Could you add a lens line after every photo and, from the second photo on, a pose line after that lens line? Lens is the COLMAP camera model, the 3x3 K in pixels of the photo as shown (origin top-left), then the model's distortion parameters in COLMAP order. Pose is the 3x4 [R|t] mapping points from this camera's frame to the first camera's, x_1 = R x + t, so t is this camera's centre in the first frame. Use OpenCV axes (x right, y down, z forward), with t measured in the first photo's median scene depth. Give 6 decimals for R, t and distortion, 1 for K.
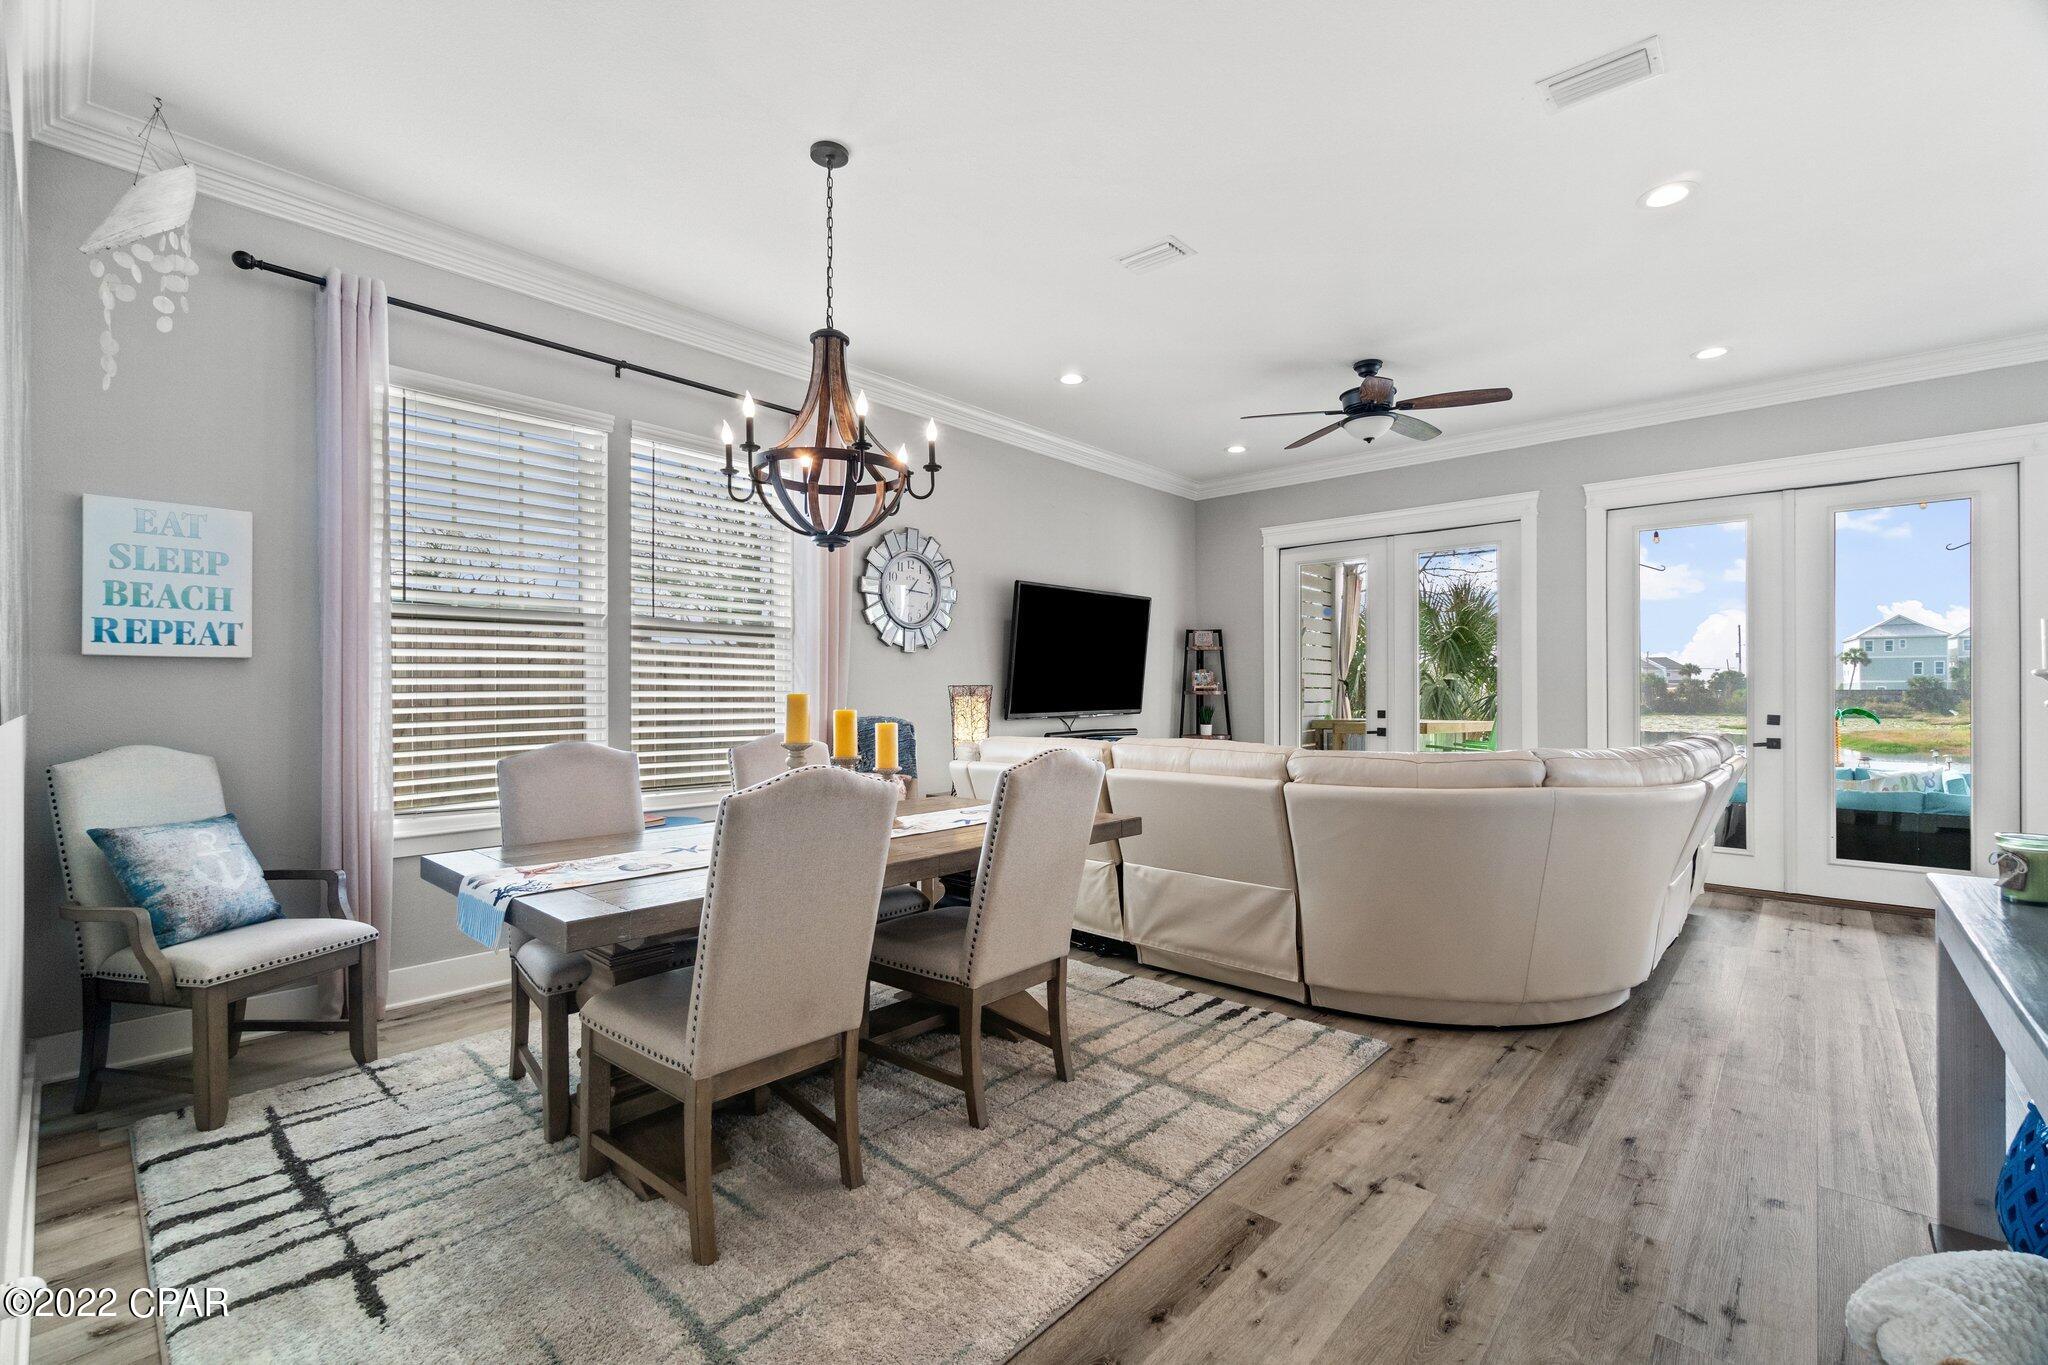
lens RADIAL K [[883.7, 0, 1008.8], [0, 883.7, 685.7], [0, 0, 1]] dist [-0.005286, 0.001023]
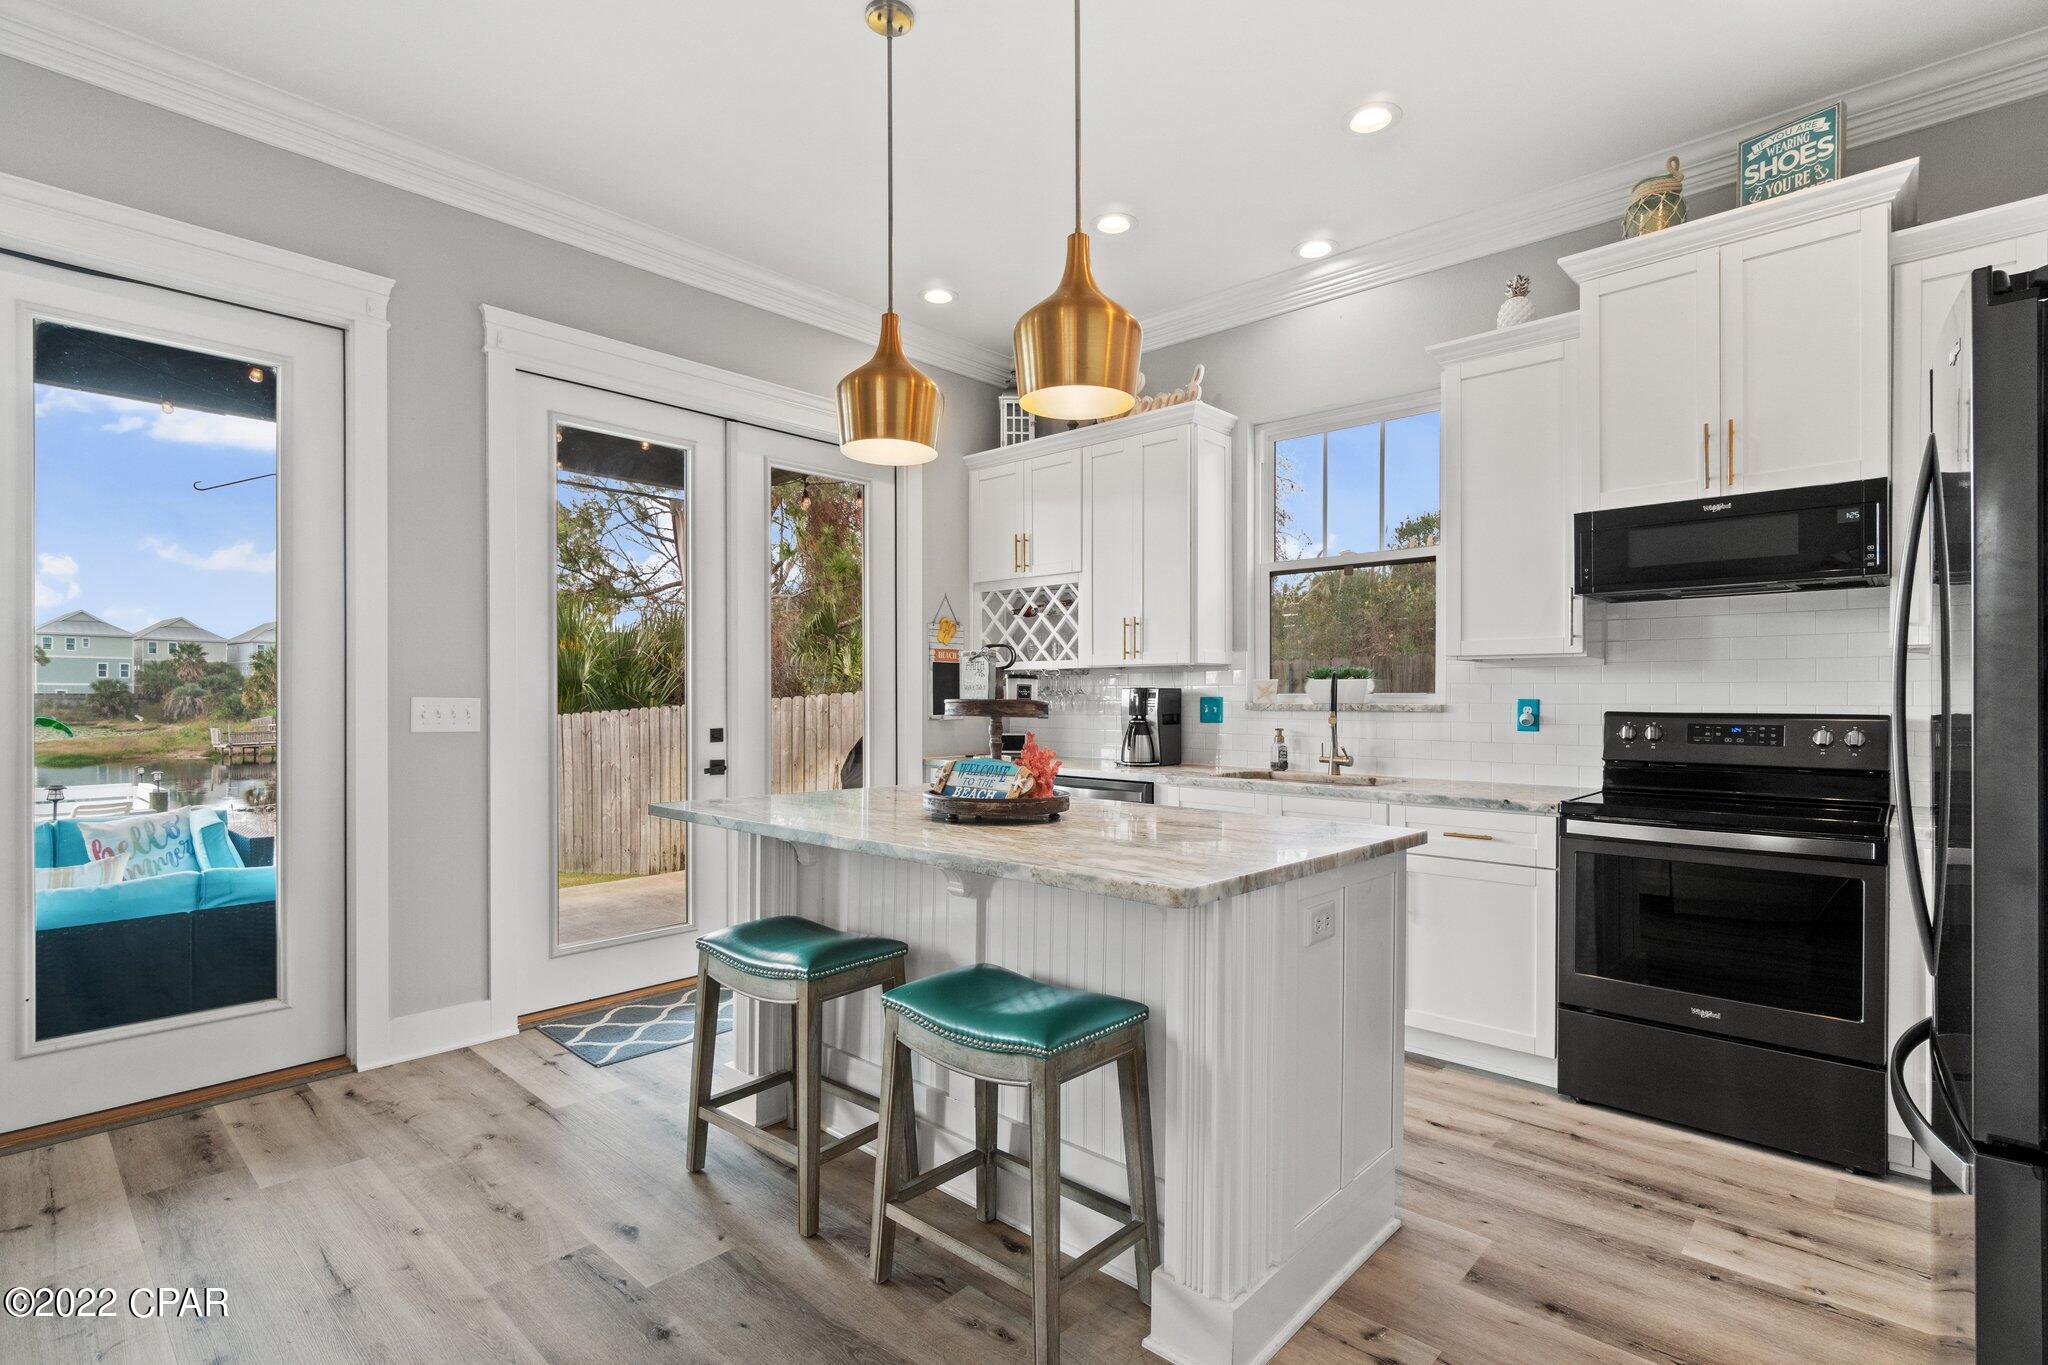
lens RADIAL K [[971.9, 0, 1038.1], [0, 971.9, 702.5], [0, 0, 1]] dist [0.005722, -0.001819]
pose [[0.003311, -0.005073, 0.999982, 0.361586], [-0.009006, 0.999946, 0.005103, 0.003882], [-0.999954, -0.009023, 0.003265, 0.399128]]
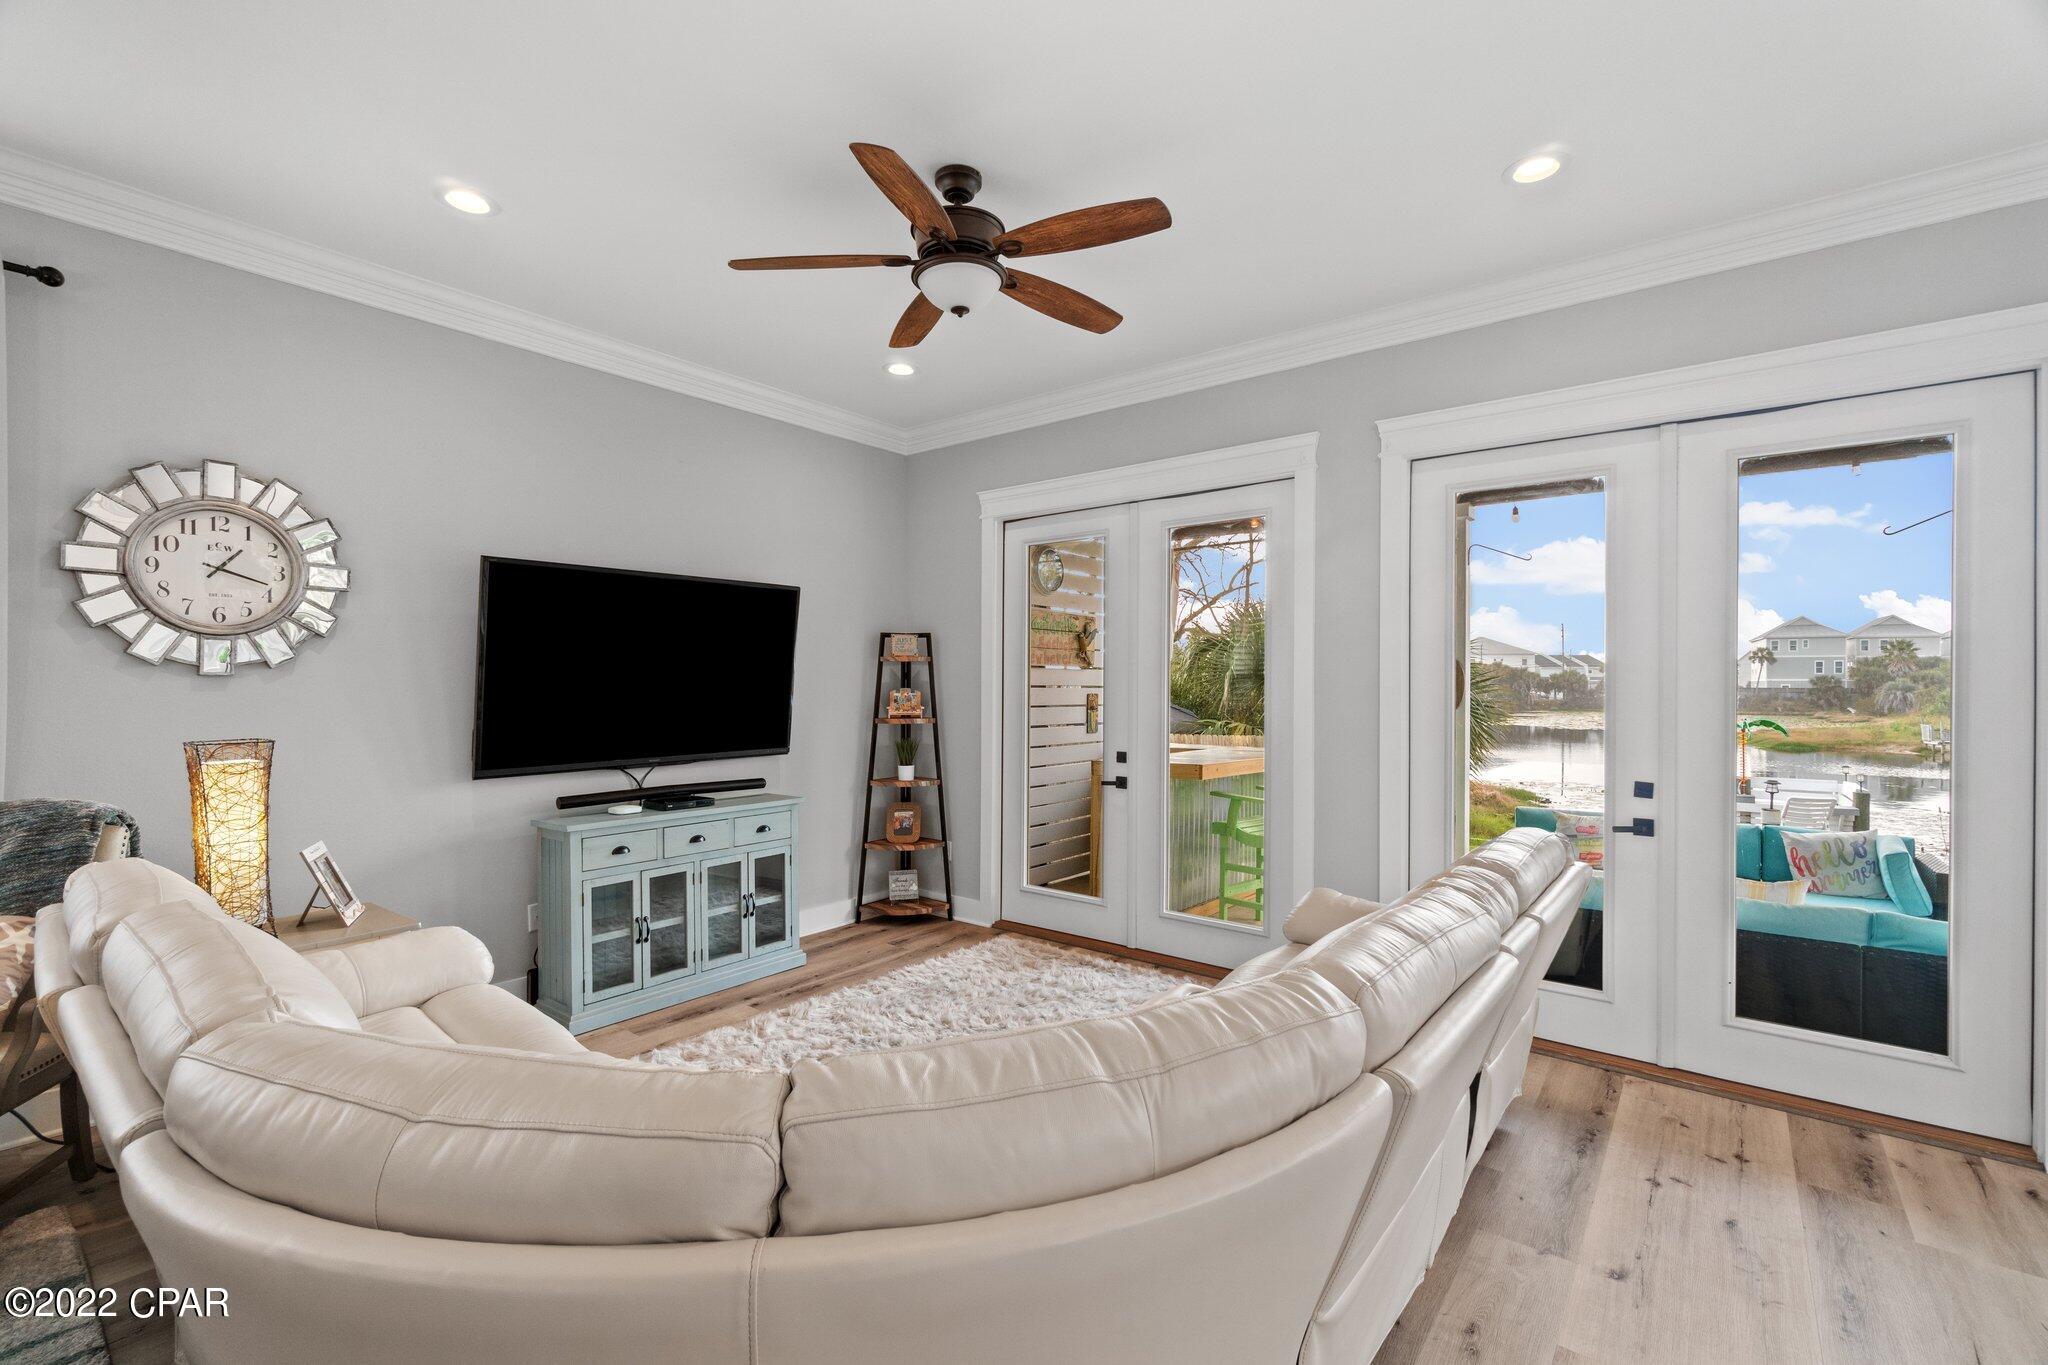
lens RADIAL K [[883.7, 0, 1012.2], [0, 883.7, 685.6], [0, 0, 1]] dist [-0.005286, 0.001023]
pose [[0.998153, 0.003855, 0.060624, 0.344274], [-0.004281, 0.999967, 0.006887, -0.034467], [-0.060595, -0.007134, 0.998137, 0.362086]]
